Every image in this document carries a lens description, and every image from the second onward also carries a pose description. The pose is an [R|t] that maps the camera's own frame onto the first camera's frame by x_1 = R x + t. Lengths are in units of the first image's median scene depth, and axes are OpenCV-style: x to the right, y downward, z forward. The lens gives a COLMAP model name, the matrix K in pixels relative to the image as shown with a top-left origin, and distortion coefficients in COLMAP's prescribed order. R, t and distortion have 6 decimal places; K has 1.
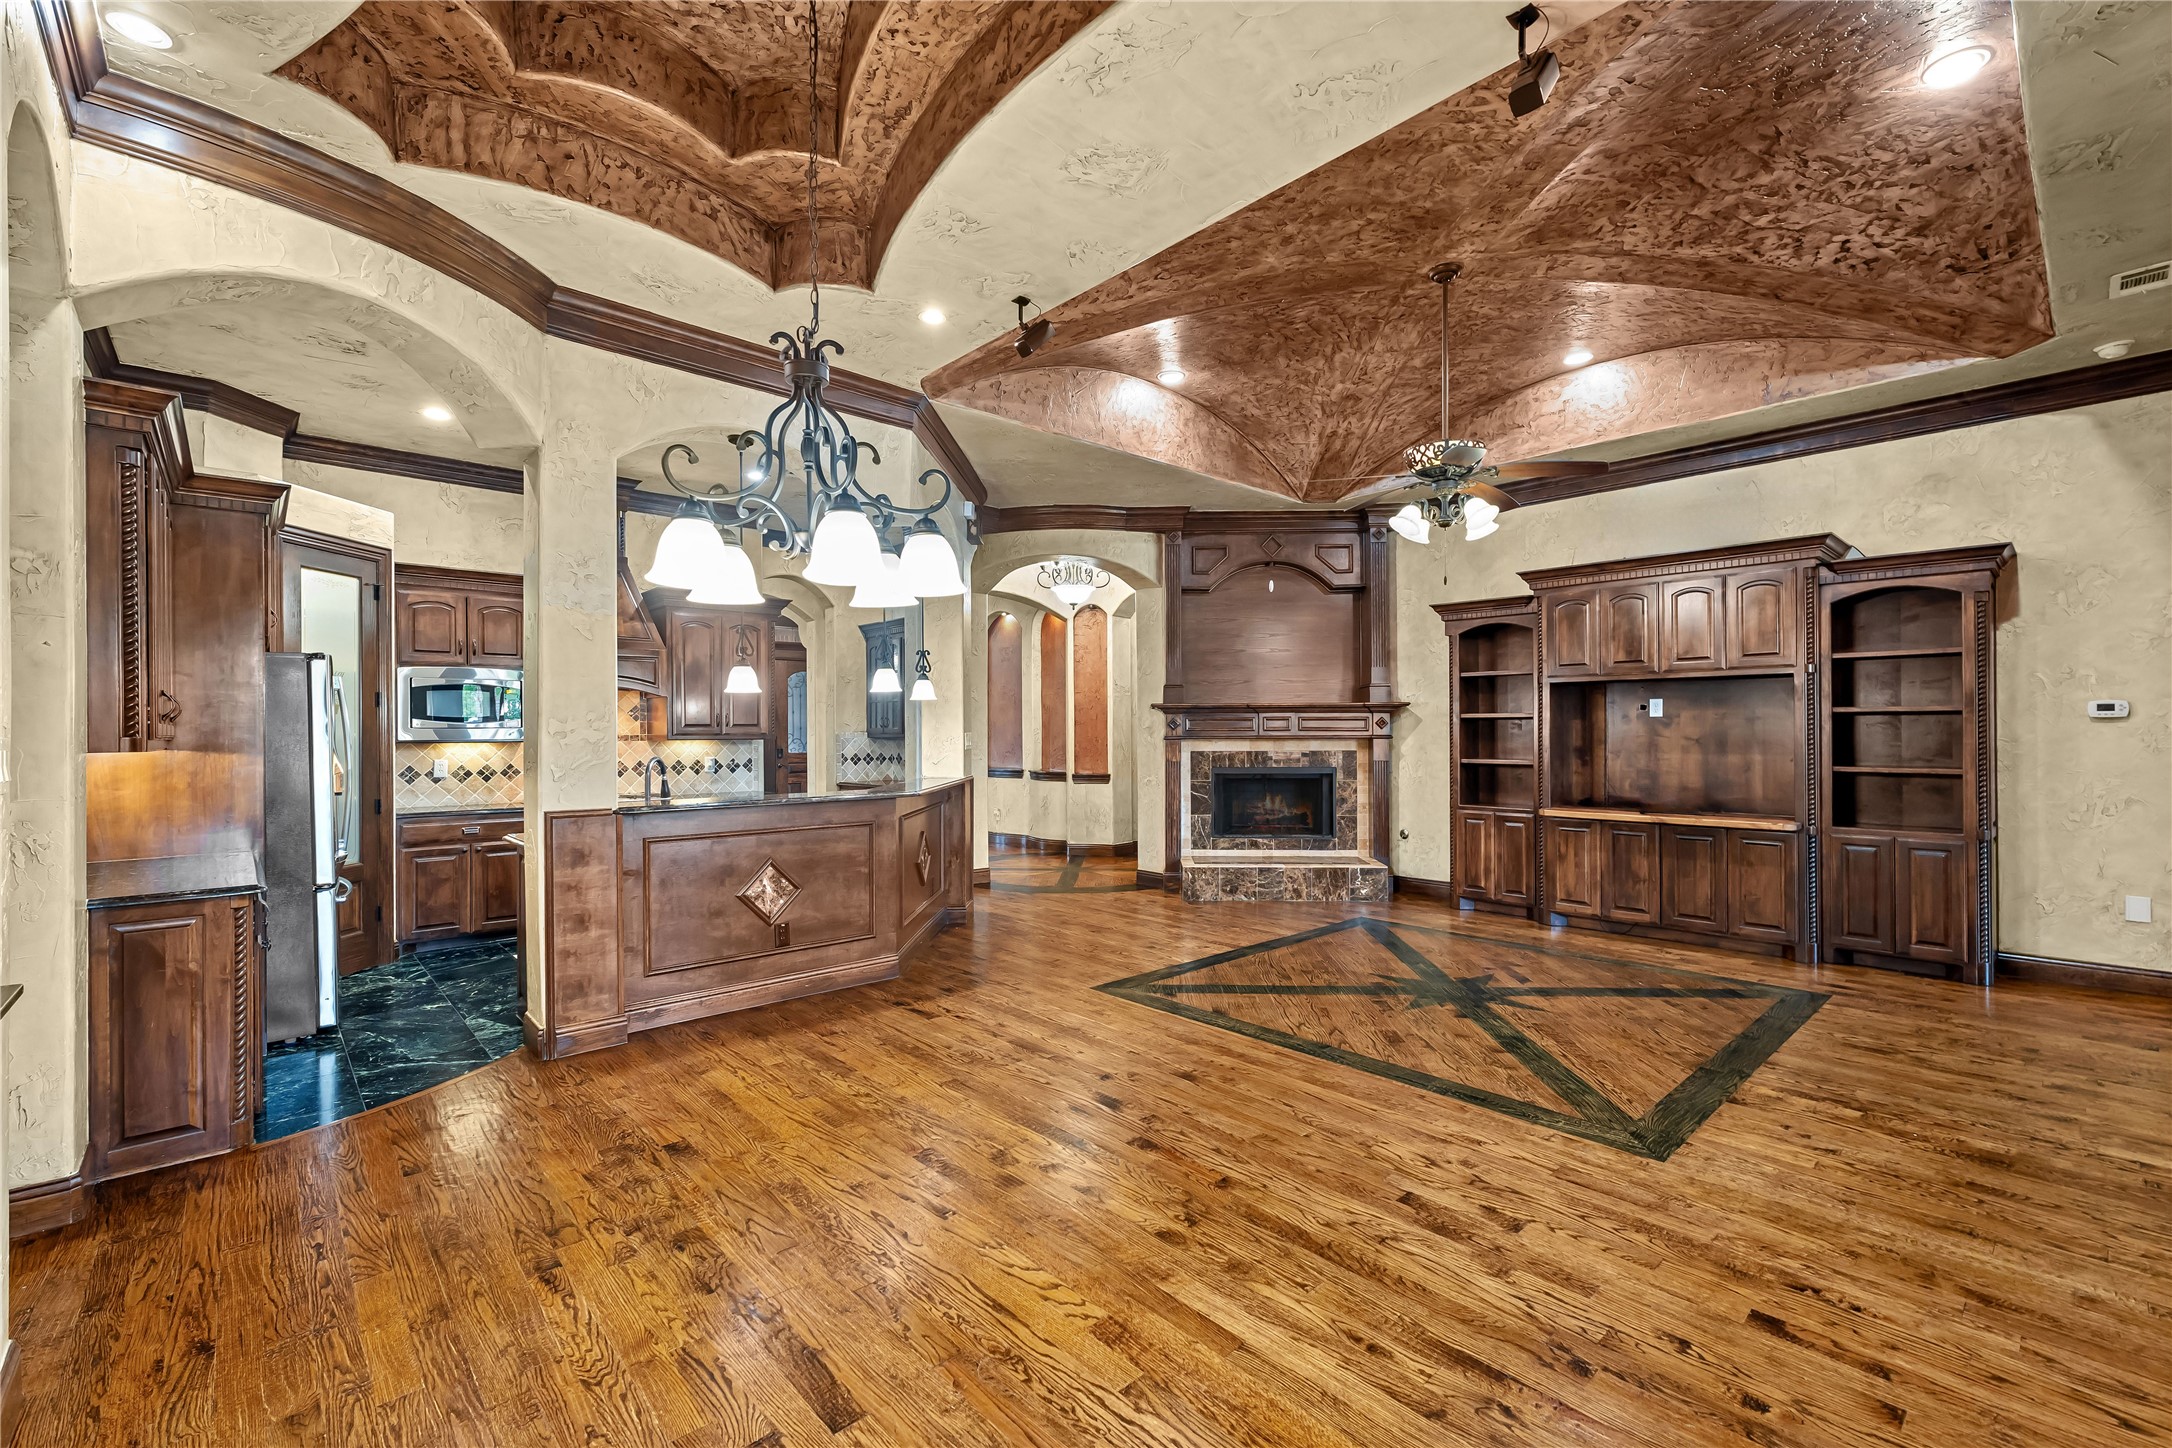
lens RADIAL K [[915.9, 0, 1094.0], [0, 915.9, 742.2], [0, 0, 1]] dist [0.001029, 0.000233]
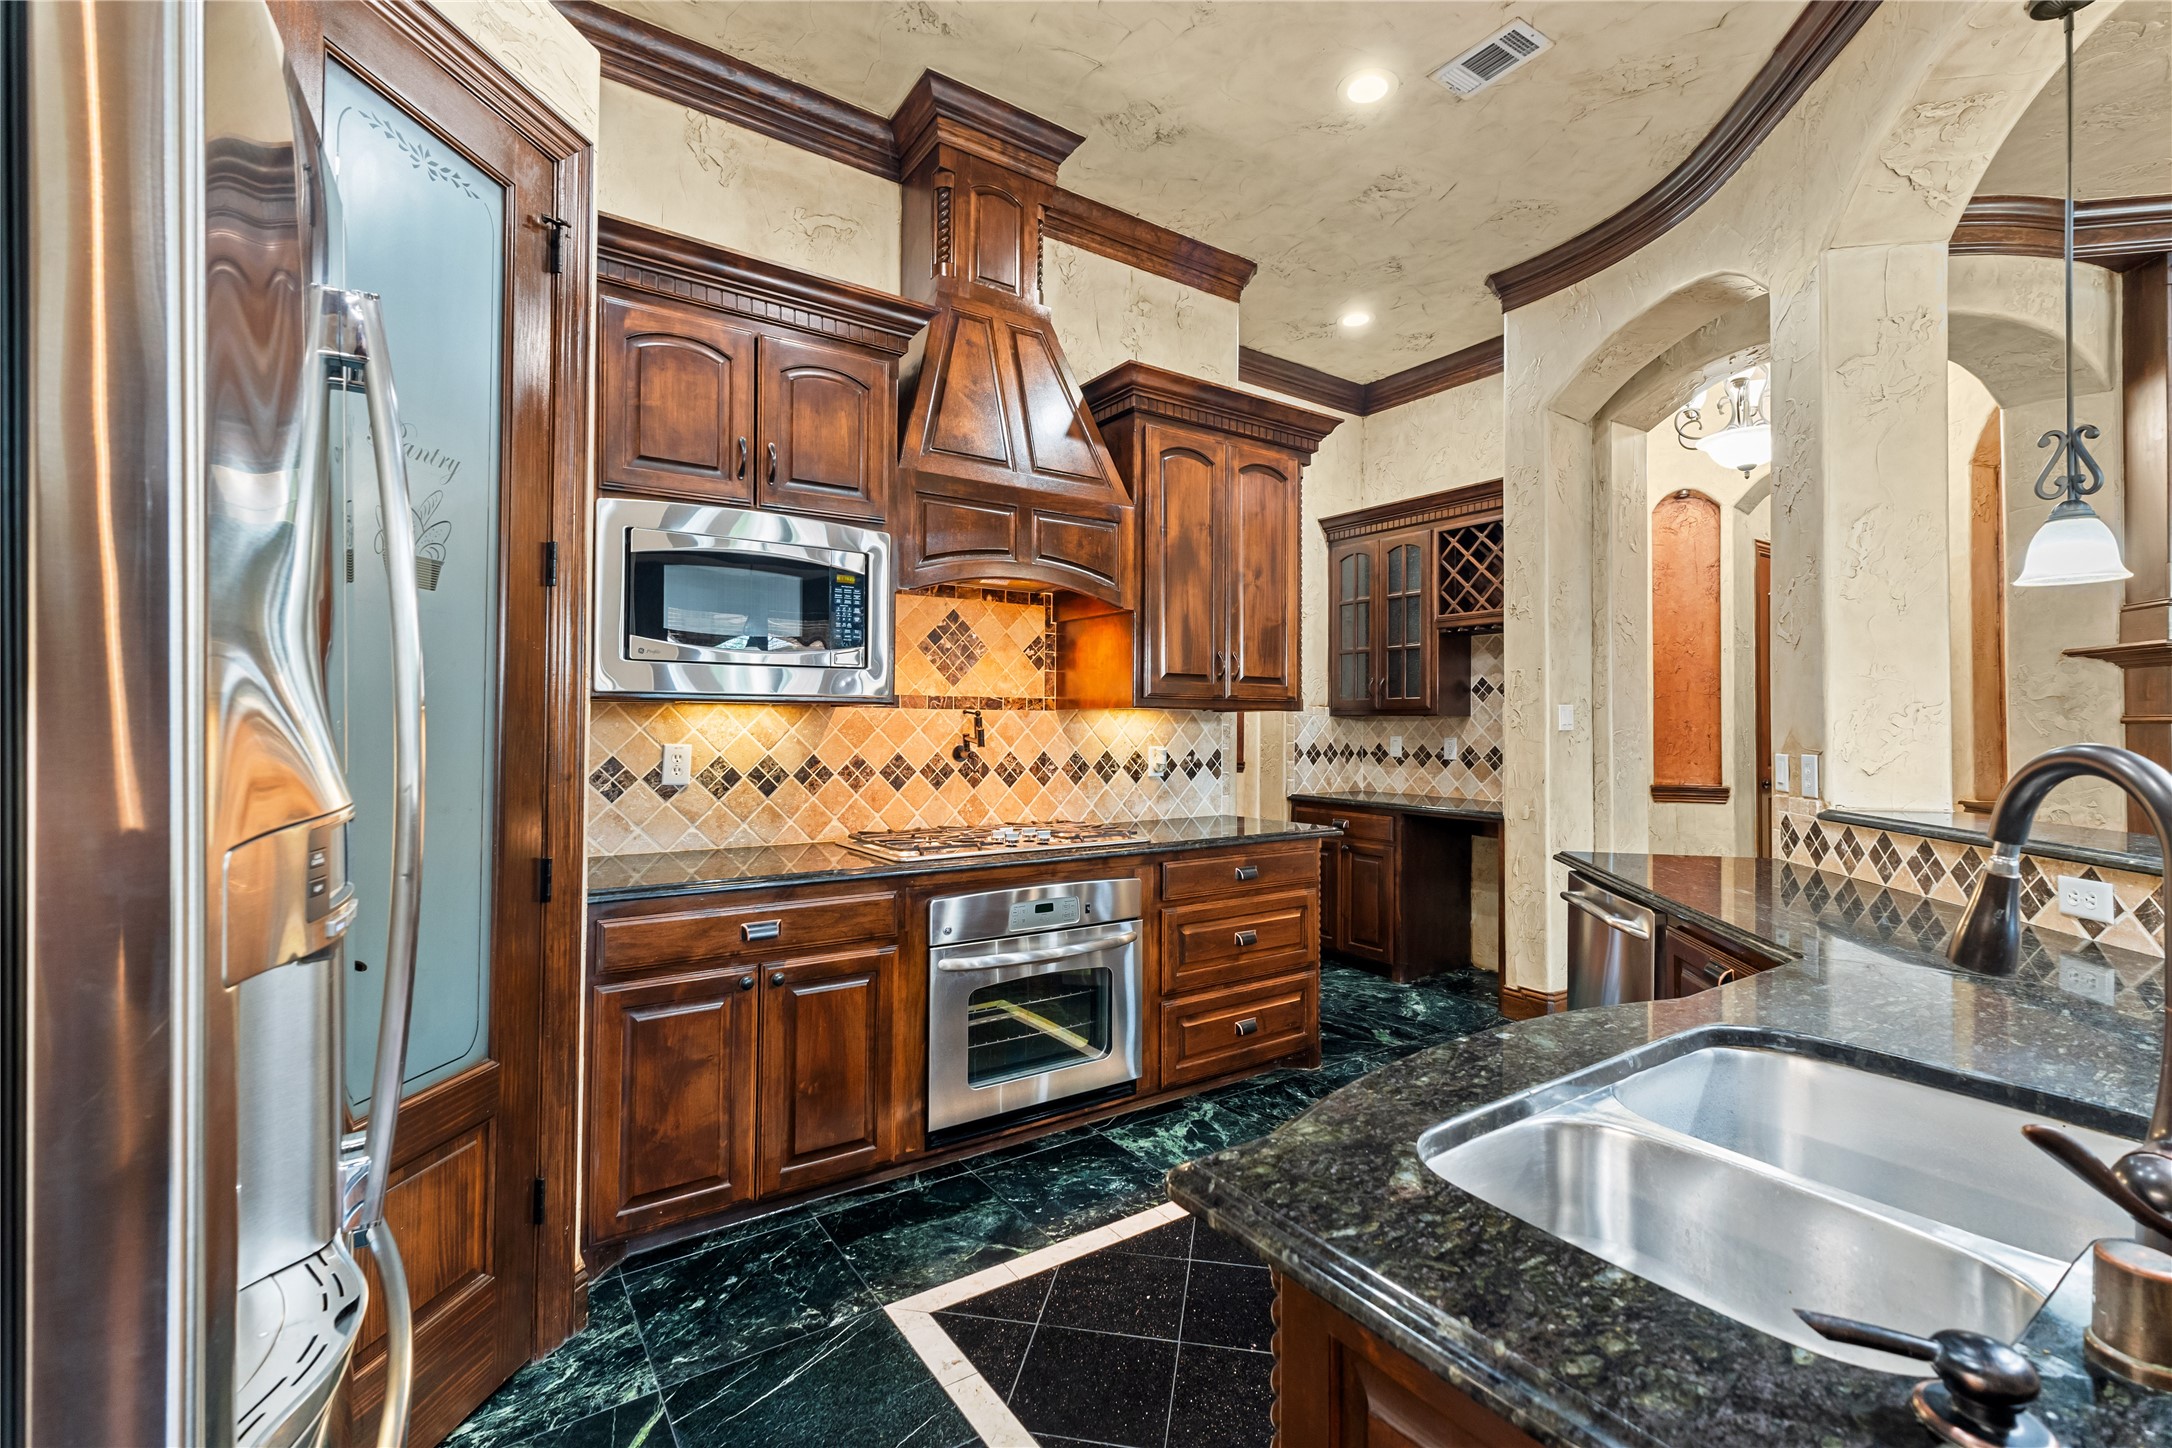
lens RADIAL K [[941.2, 0, 1086.0], [0, 941.2, 724.0], [0, 0, 1]] dist [-0.002016, -0.000133]
pose [[0.989484, 0.011513, -0.144185, -0.494474], [-0.013166, 0.999858, -0.010515, 0.012631], [0.144044, 0.012303, 0.989495, 0.635495]]
